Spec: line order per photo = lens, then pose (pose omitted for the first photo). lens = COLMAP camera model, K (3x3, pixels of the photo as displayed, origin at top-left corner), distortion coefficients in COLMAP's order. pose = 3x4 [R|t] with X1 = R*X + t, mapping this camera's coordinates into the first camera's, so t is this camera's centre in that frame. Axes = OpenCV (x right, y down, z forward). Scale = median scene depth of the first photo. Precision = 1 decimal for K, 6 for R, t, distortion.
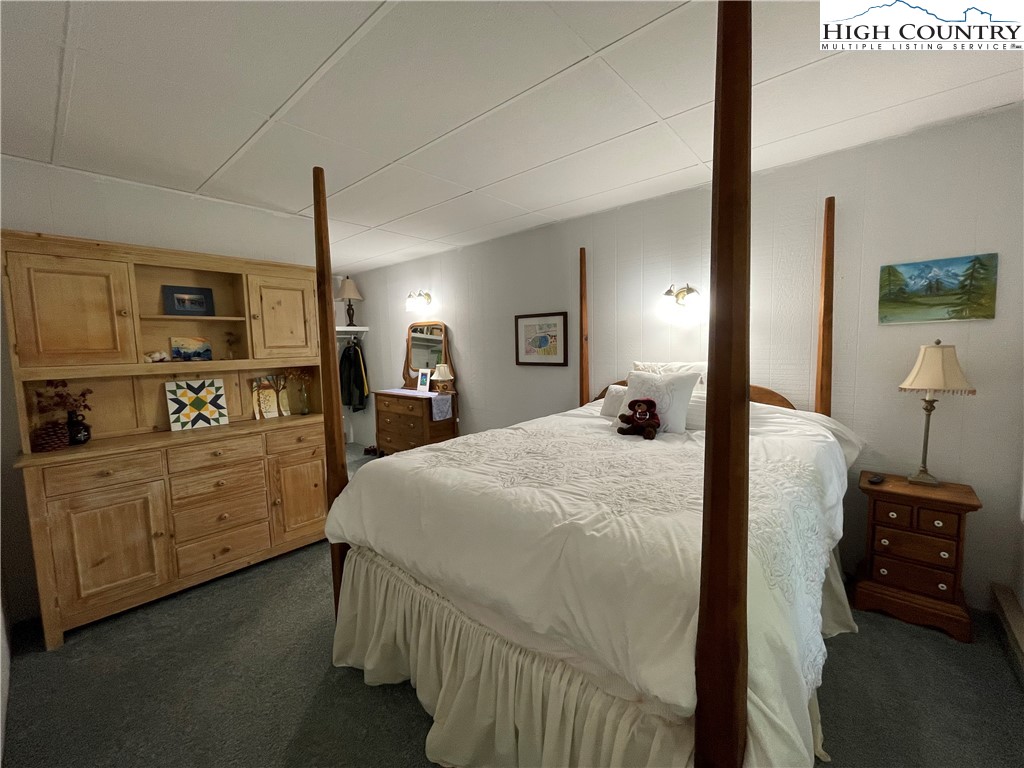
lens RADIAL K [[419.3, 0, 512.0], [0, 419.3, 384.0], [0, 0, 1]] dist [0.000566, 0.000255]
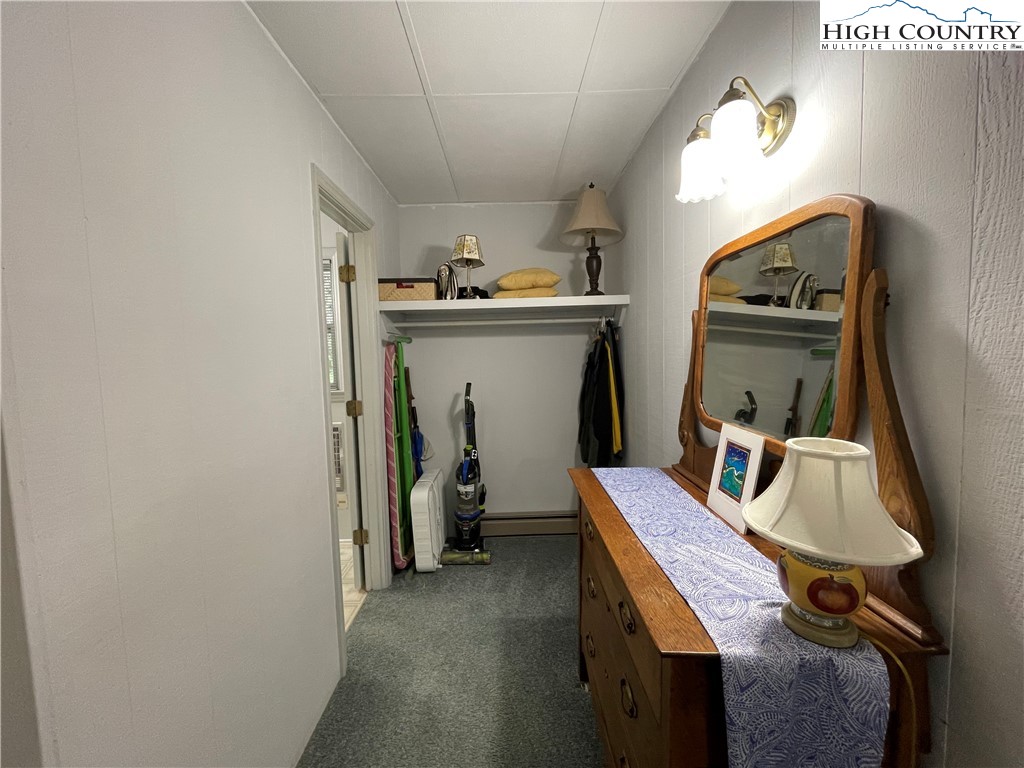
lens RADIAL K [[419.3, 0, 512.0], [0, 419.3, 384.0], [0, 0, 1]] dist [0.000566, 0.000255]
pose [[0.664686, 0.064190, -0.744360, -0.102747], [-0.063565, 0.997549, 0.029262, -0.051966], [0.744414, 0.027866, 0.667137, 0.642731]]
